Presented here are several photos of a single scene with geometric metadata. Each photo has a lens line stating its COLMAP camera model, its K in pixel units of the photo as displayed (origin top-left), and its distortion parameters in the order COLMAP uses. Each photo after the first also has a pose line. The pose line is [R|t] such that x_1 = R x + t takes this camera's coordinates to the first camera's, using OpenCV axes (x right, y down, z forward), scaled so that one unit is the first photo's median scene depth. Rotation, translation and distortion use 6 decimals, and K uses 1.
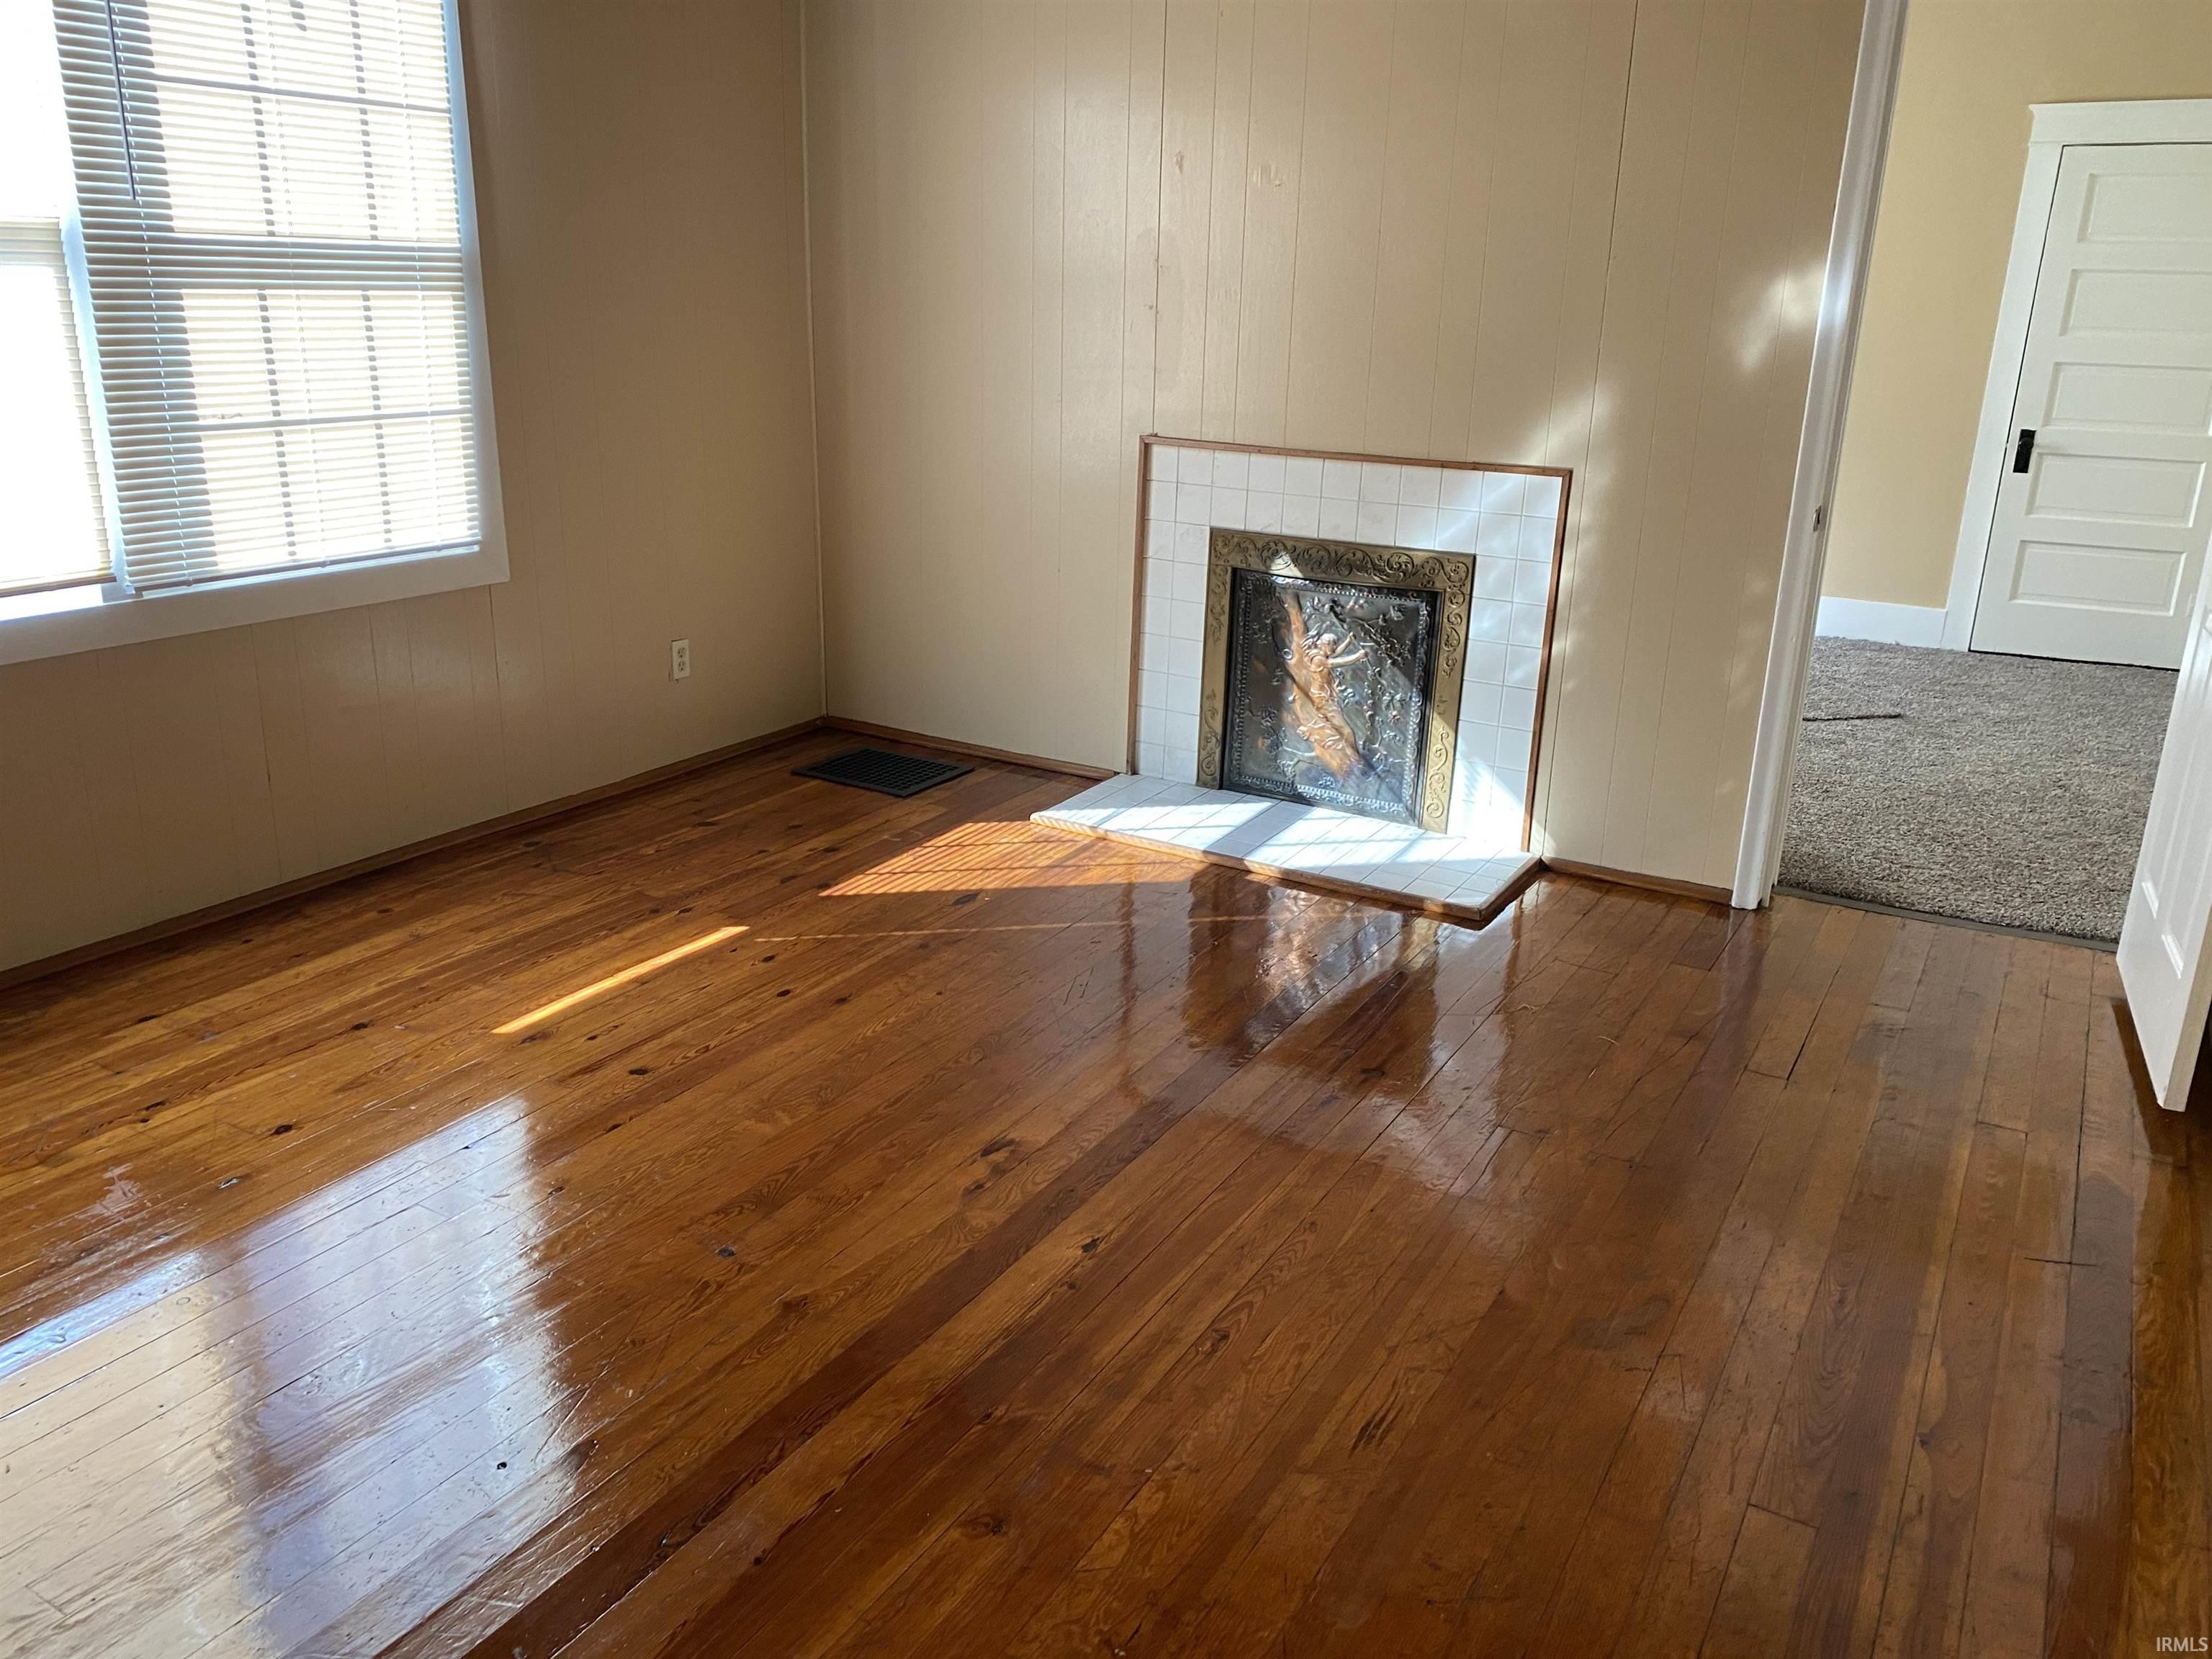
lens RADIAL K [[1651.9, 0, 1106.0], [0, 1651.9, 829.5], [0, 0, 1]] dist [0.161205, -0.429557]
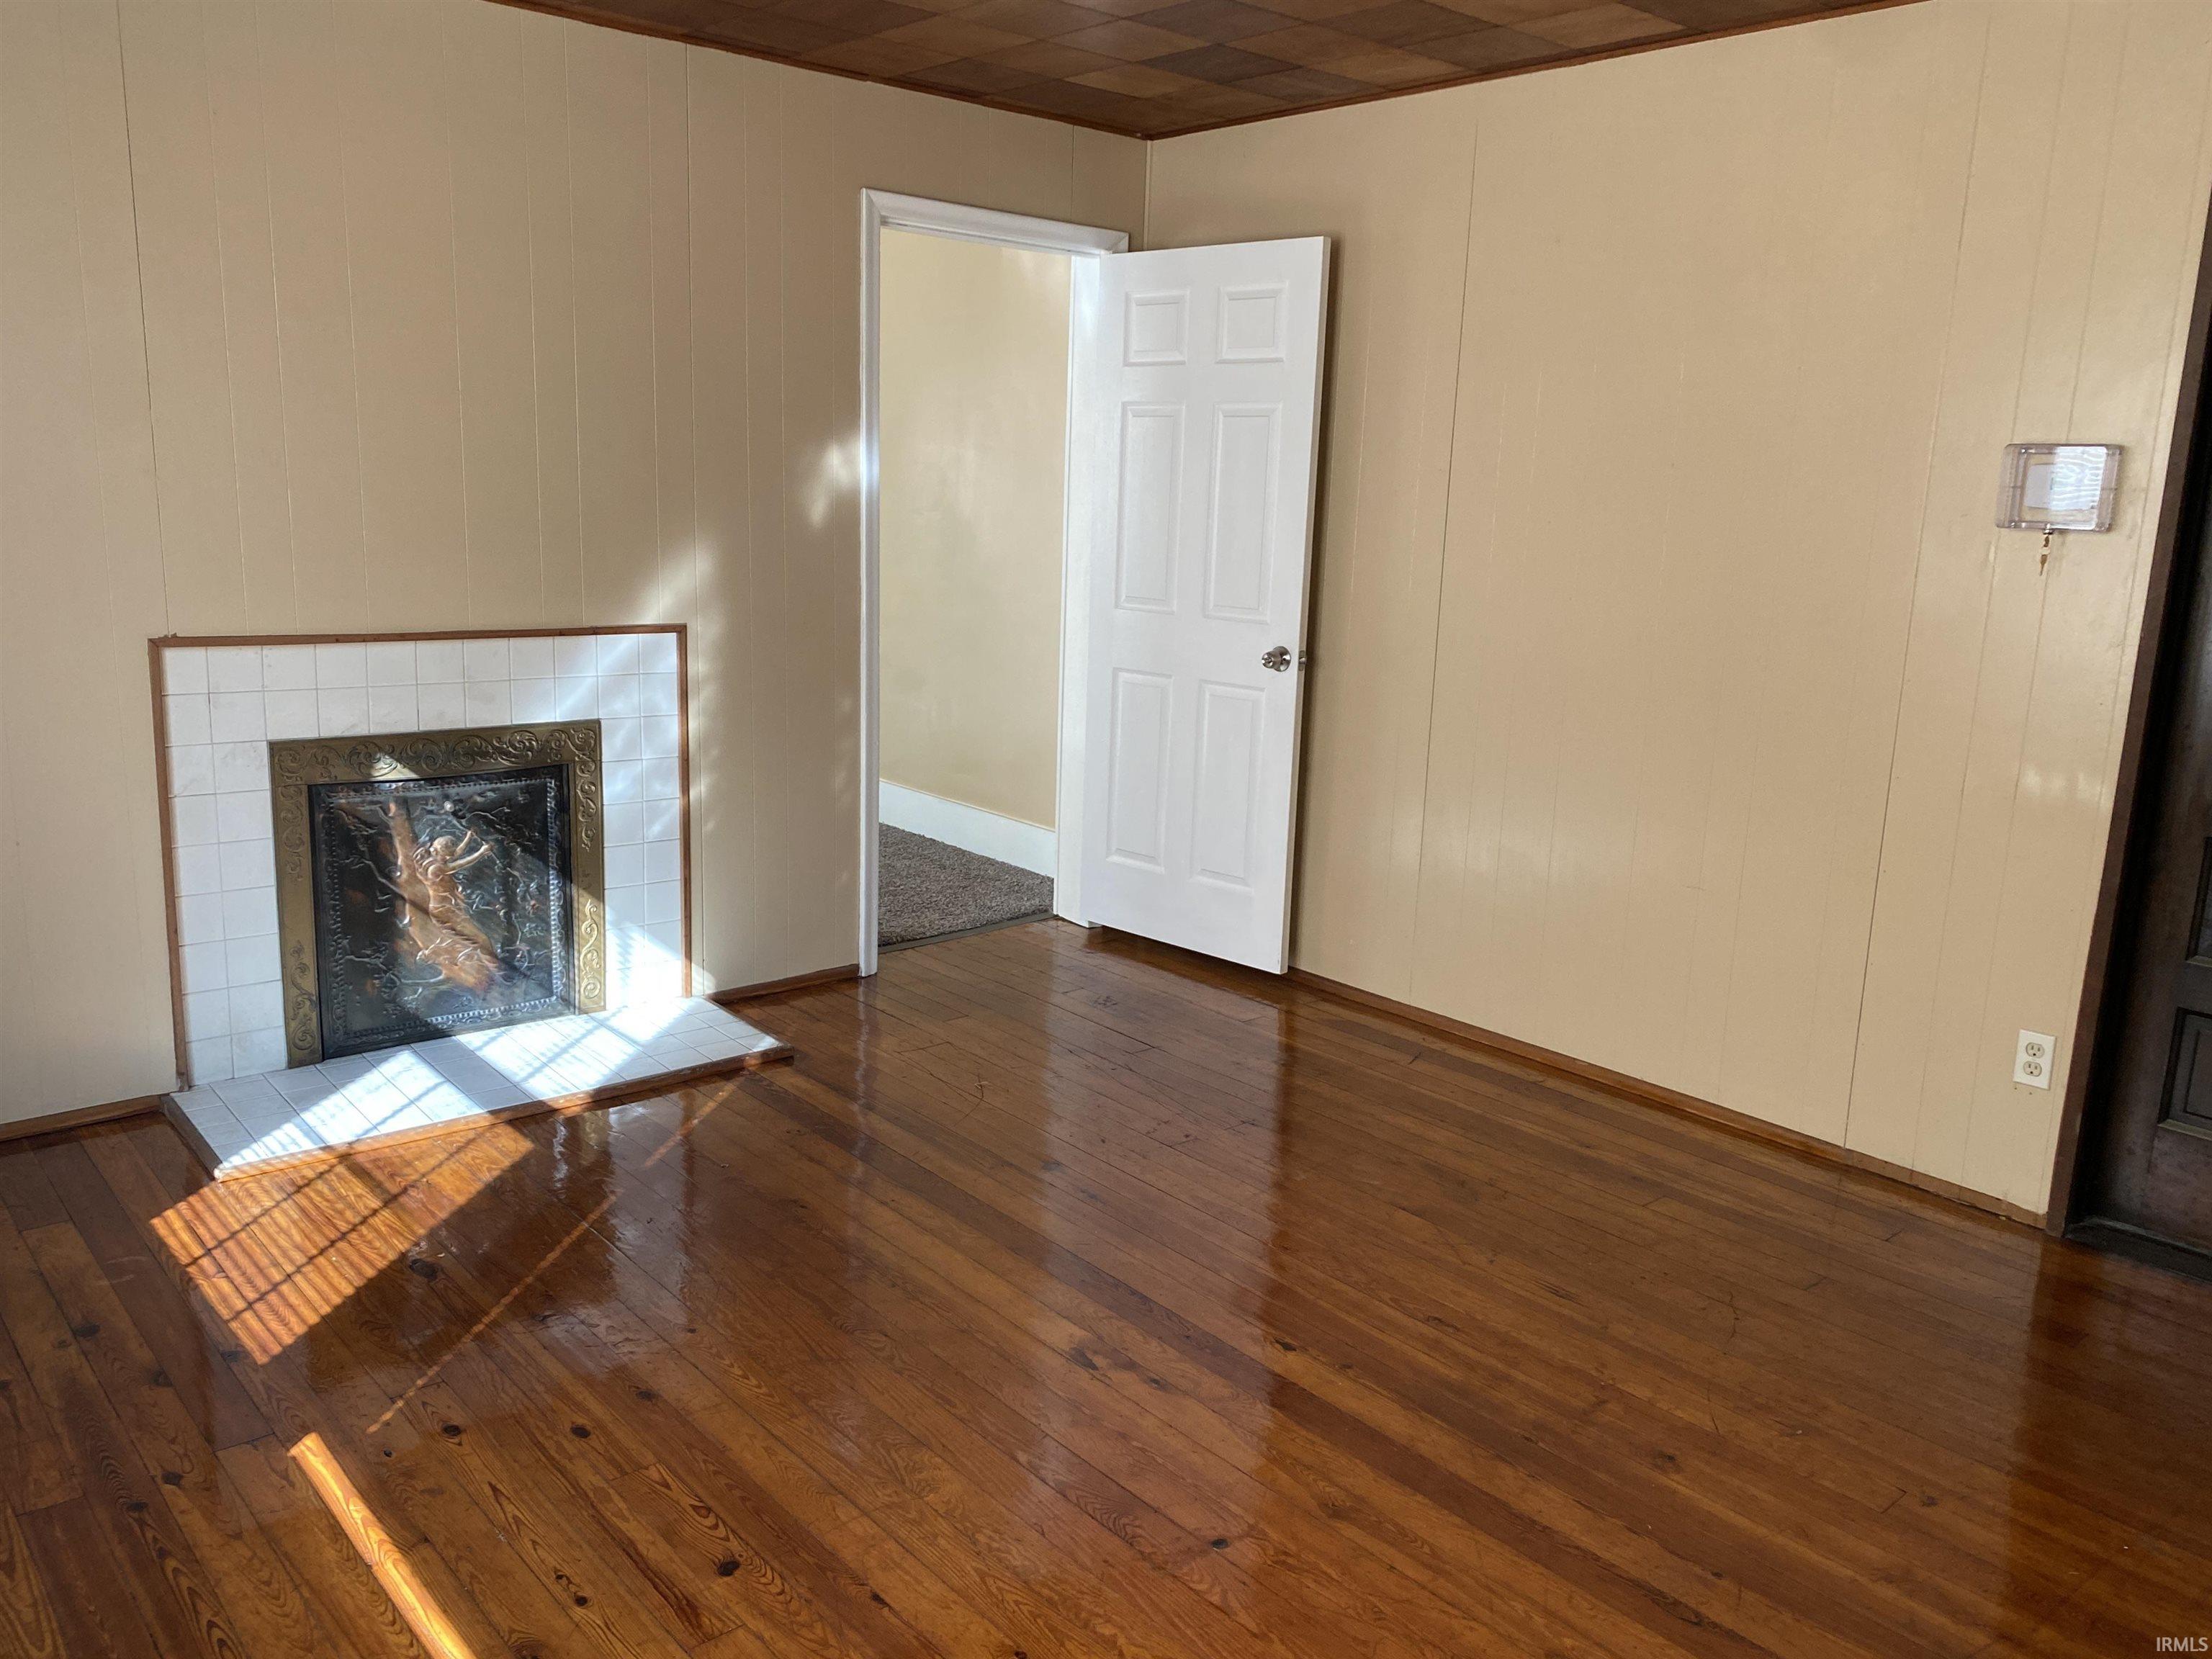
lens RADIAL K [[1695.5, 0, 1106.0], [0, 1695.5, 829.5], [0, 0, 1]] dist [0.010423, -0.001203]
pose [[0.311934, -0.209806, 0.926649, -0.598527], [0.270463, 0.954570, 0.125083, -0.143751], [-0.910795, 0.211606, 0.354508, 0.385998]]
